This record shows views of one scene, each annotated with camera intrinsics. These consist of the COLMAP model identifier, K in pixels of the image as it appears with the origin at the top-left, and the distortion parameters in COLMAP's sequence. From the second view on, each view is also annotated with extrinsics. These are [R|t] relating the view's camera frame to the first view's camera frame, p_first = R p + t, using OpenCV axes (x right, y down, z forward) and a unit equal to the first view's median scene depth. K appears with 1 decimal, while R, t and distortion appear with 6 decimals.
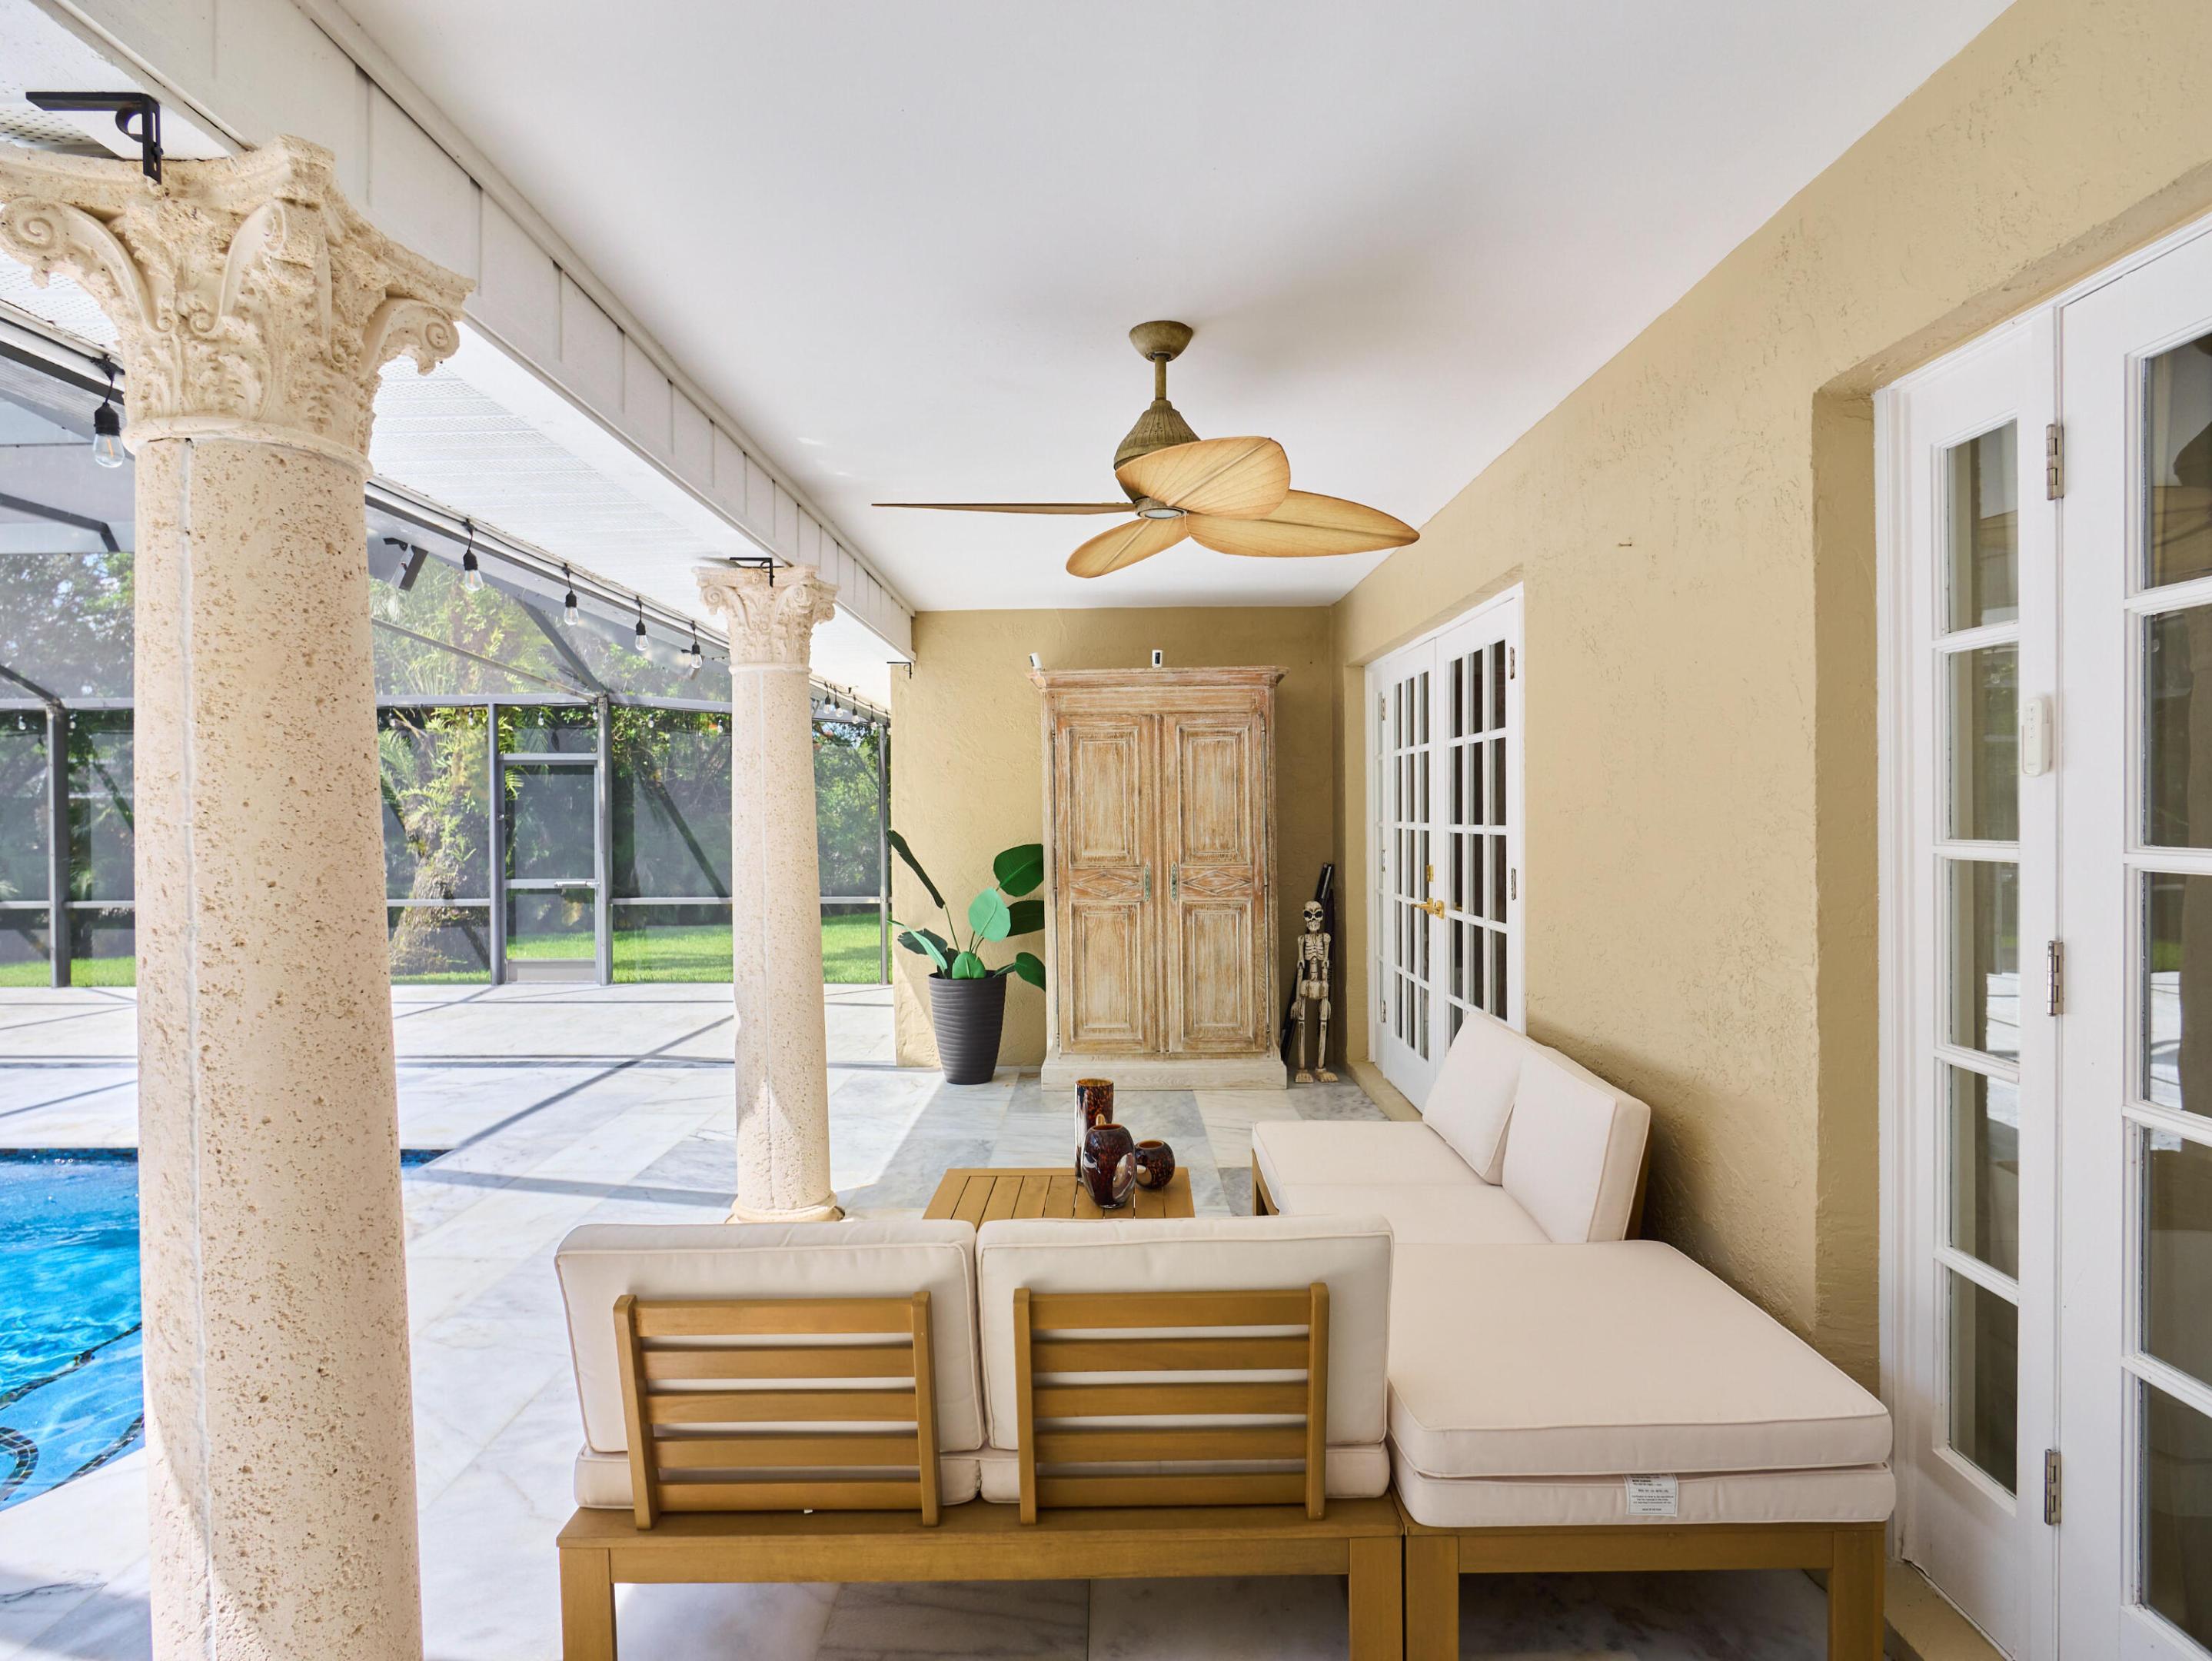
lens RADIAL K [[1182.8, 0, 1102.3], [0, 1182.8, 819.4], [0, 0, 1]] dist [-0.018600, 0.002895]
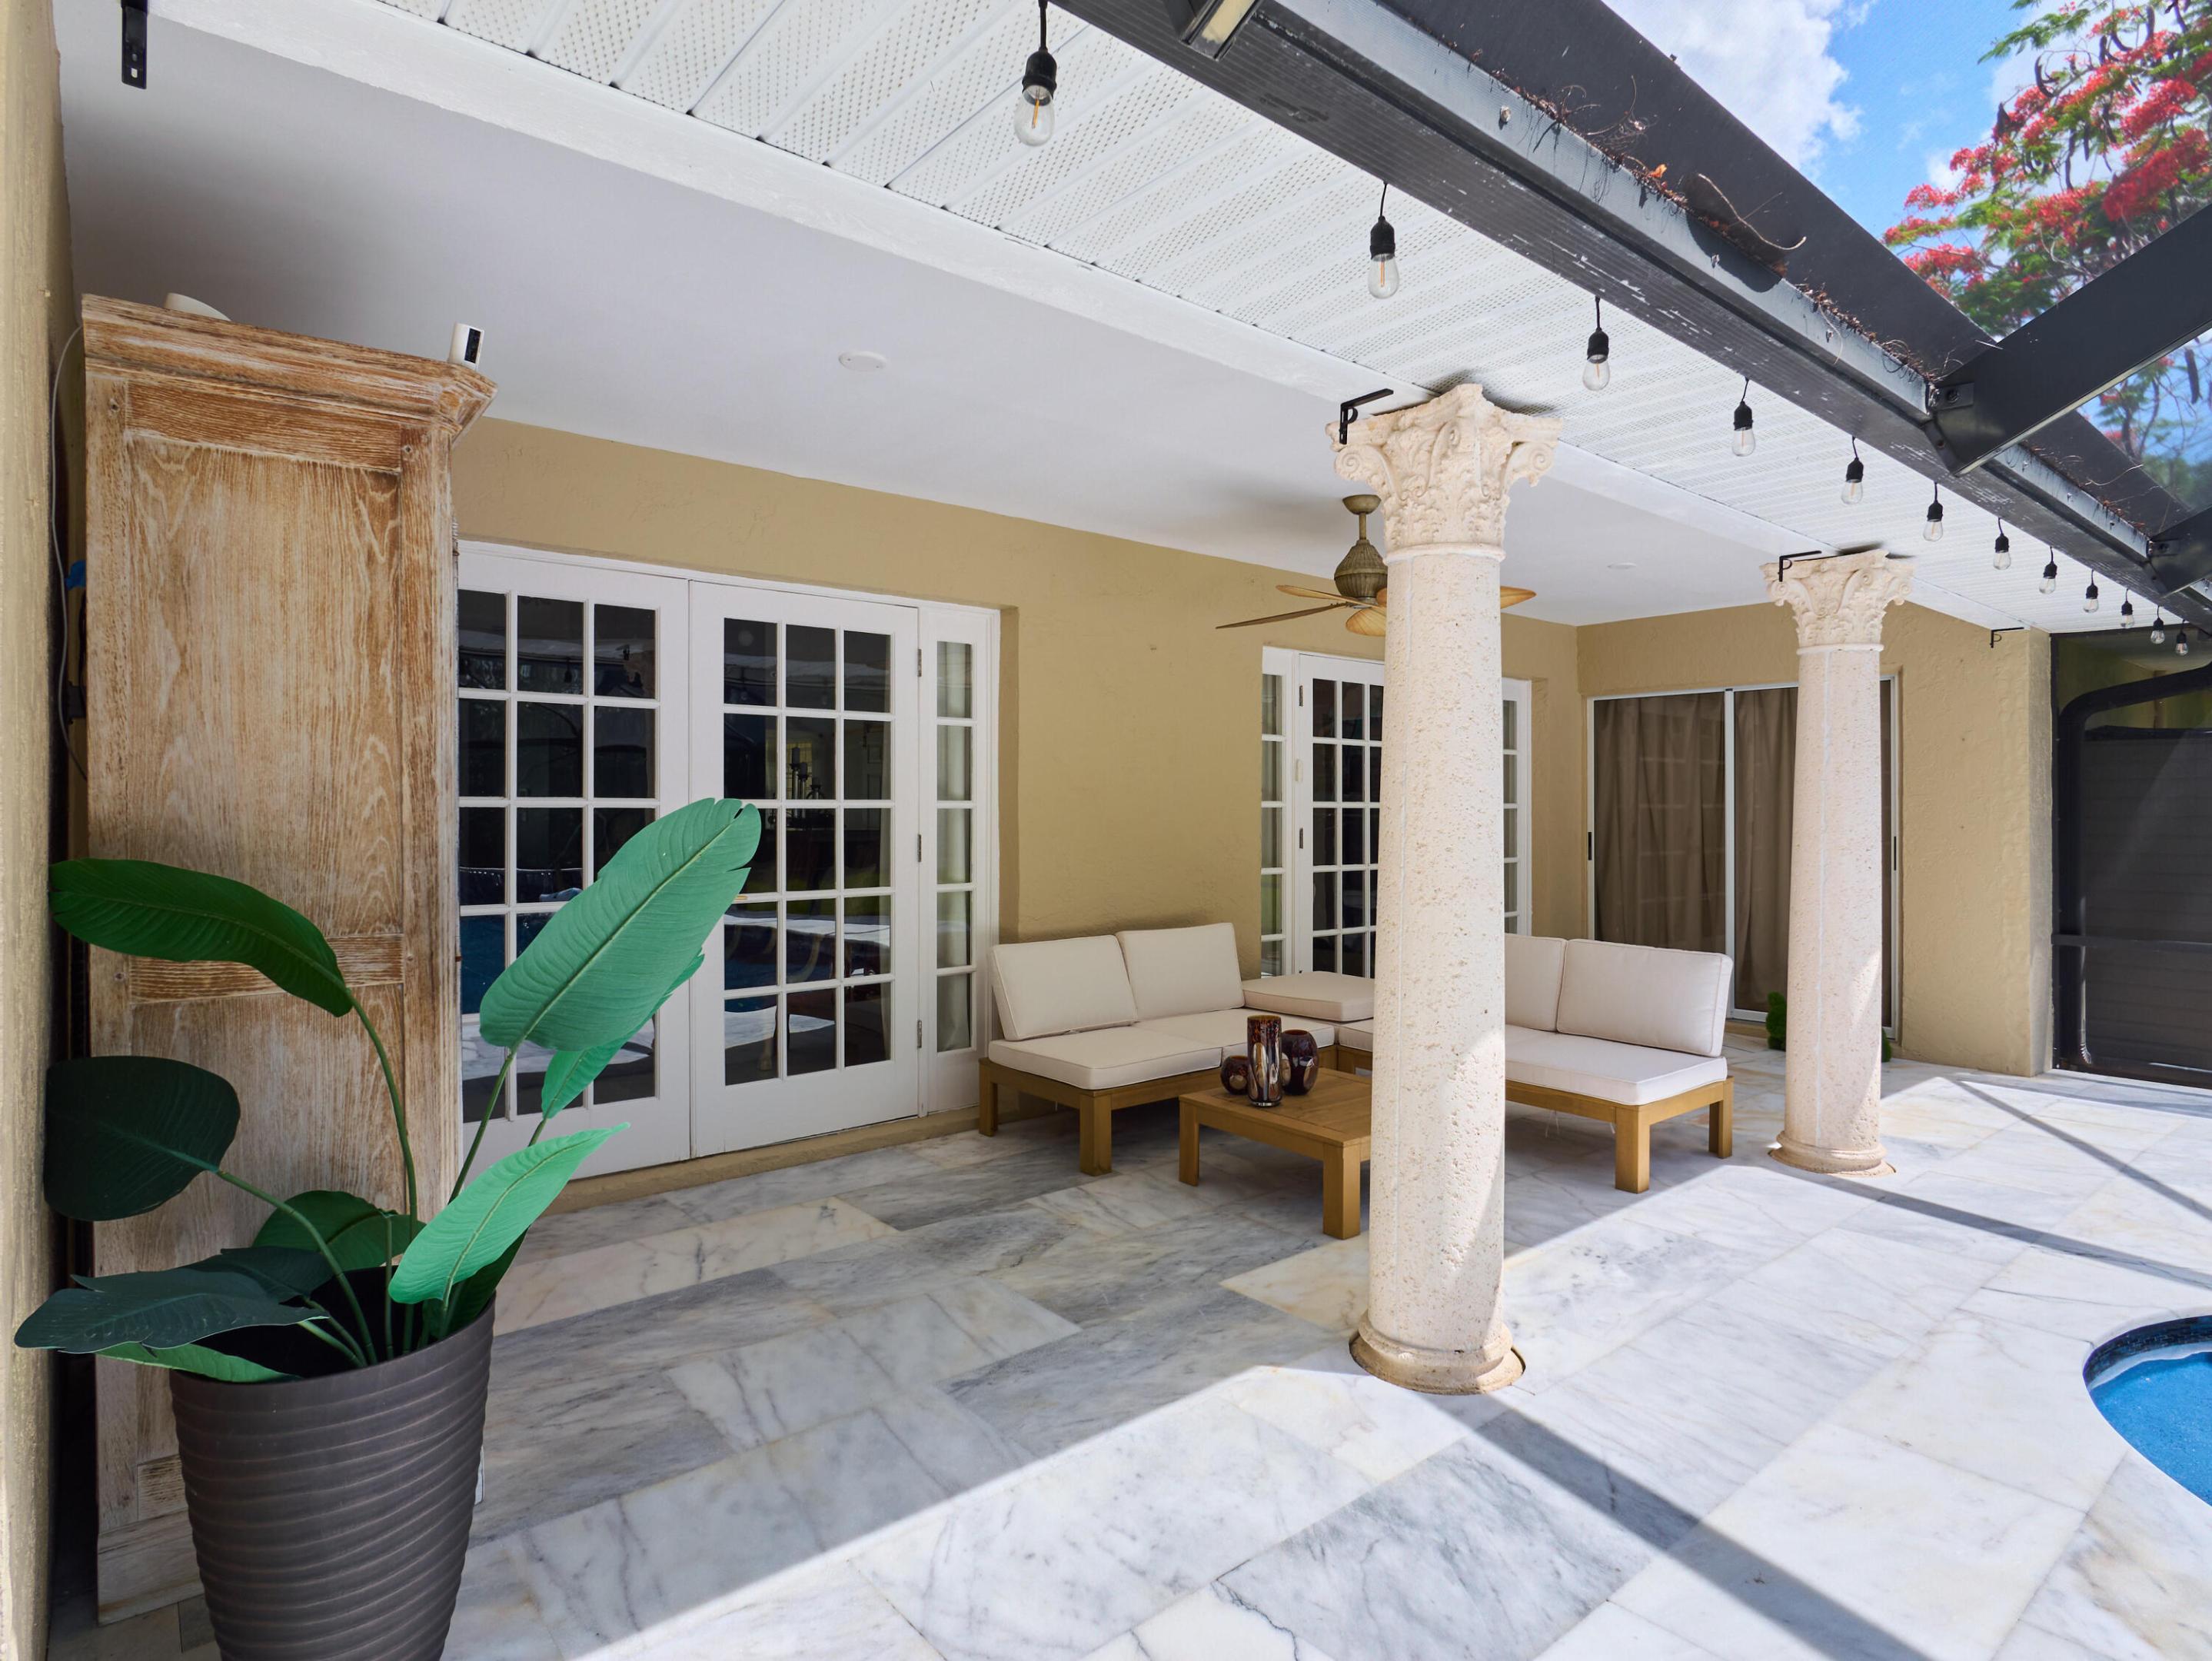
lens RADIAL K [[1182.8, 0, 1102.3], [0, 1182.8, 819.4], [0, 0, 1]] dist [-0.018600, 0.002895]
pose [[-0.631678, 0.005214, 0.775213, -0.630661], [0.011068, 0.999936, 0.002293, 0.017947], [-0.775152, 0.010029, -0.631695, 1.462849]]
